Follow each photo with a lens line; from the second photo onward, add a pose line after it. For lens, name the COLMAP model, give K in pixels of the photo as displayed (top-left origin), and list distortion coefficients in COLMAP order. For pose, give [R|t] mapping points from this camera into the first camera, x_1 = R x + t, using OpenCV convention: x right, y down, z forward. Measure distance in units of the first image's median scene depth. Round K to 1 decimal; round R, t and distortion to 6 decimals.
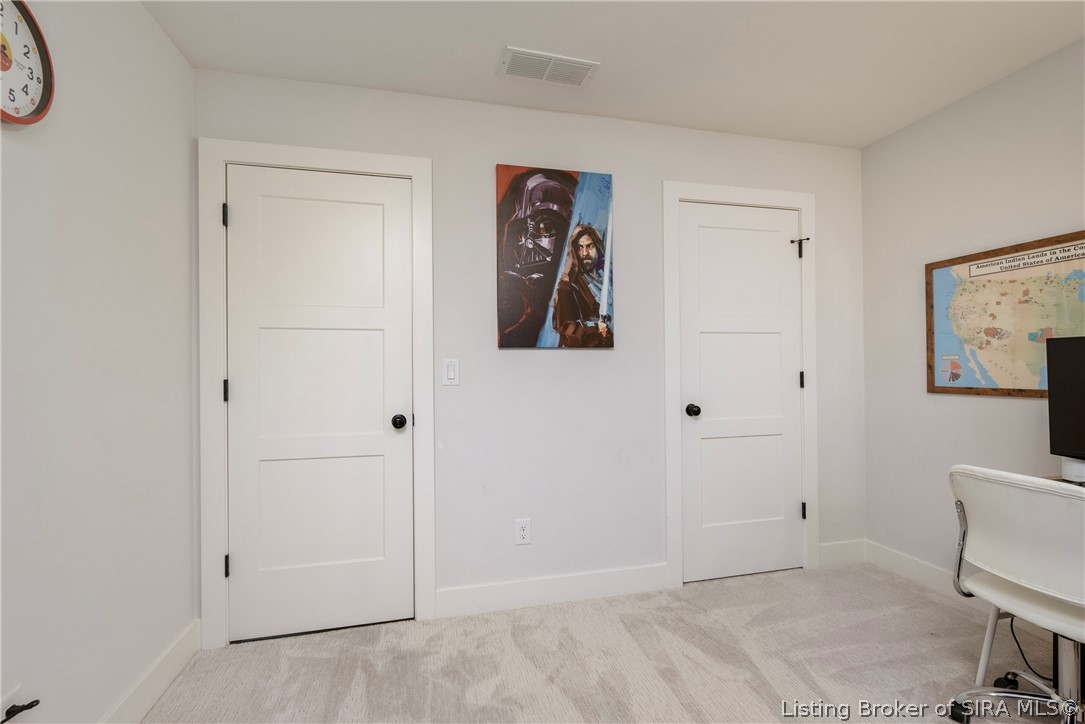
lens RADIAL K [[524.0, 0, 551.1], [0, 524.0, 360.3], [0, 0, 1]] dist [0.002028, 0.000133]
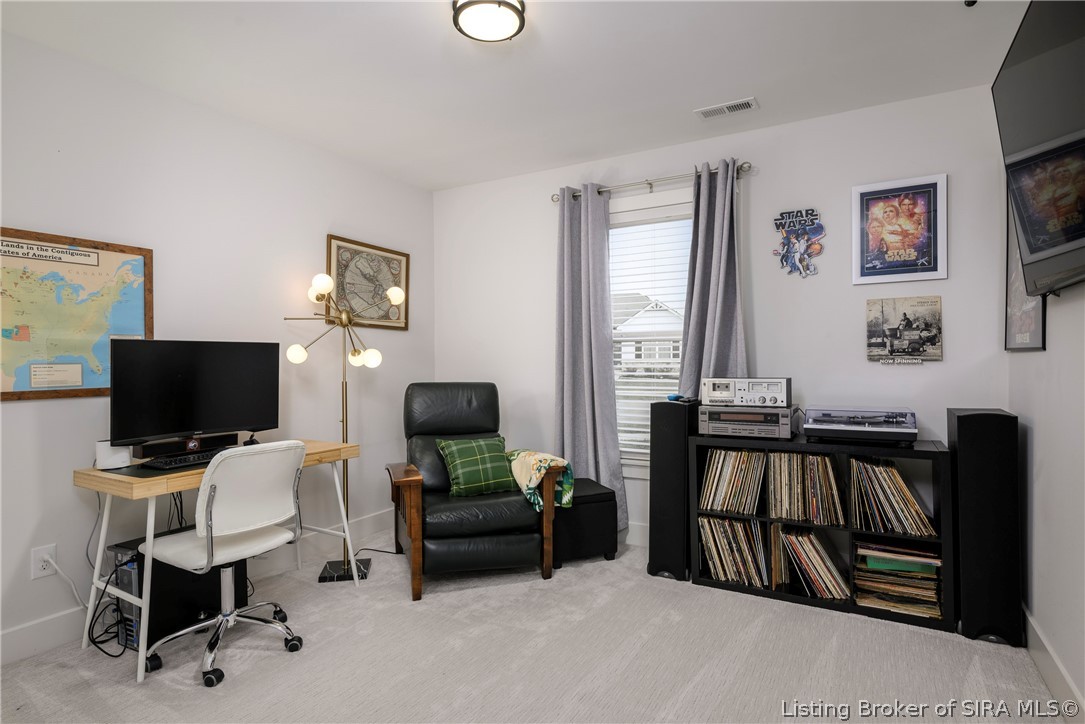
lens RADIAL K [[553.0, 0, 533.8], [0, 553.0, 362.1], [0, 0, 1]] dist [-0.000899, -0.000427]
pose [[-0.695543, 0.008695, 0.718432, -0.406241], [0.000588, 0.999933, -0.011532, 0.016056], [-0.718484, -0.007599, -0.695502, 1.042737]]
